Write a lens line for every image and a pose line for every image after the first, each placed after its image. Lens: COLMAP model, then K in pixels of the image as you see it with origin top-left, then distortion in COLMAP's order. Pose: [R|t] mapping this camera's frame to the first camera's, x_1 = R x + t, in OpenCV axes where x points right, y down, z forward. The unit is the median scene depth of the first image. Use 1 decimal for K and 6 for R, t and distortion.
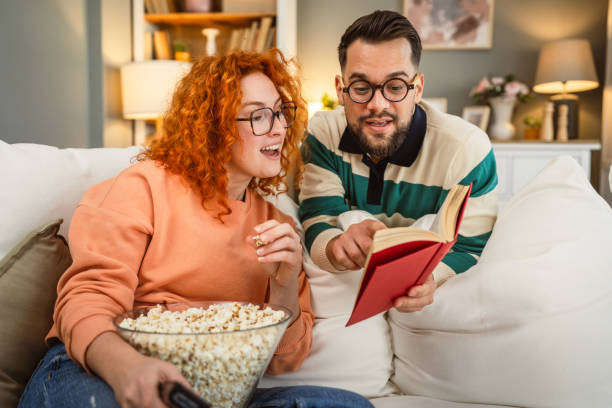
lens RADIAL K [[603.0, 0, 309.7], [0, 603.0, 200.3], [0, 0, 1]] dist [-0.008419, 0.036069]
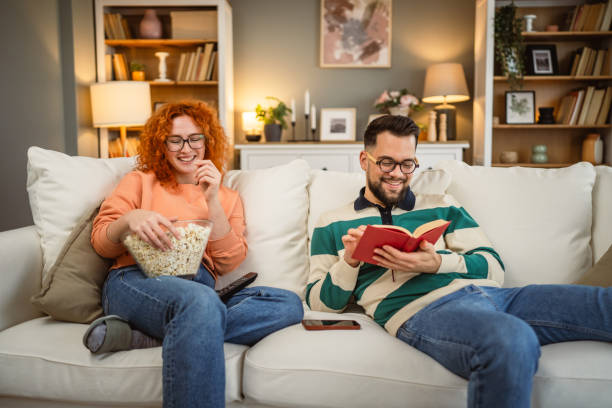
lens RADIAL K [[603.0, 0, 309.7], [0, 603.0, 200.3], [0, 0, 1]] dist [-0.008419, 0.036069]
pose [[0.993782, -0.024092, 0.108706, -0.009026], [0.023479, 0.999700, 0.006912, 0.011926], [-0.108840, -0.004316, 0.994050, -0.241259]]
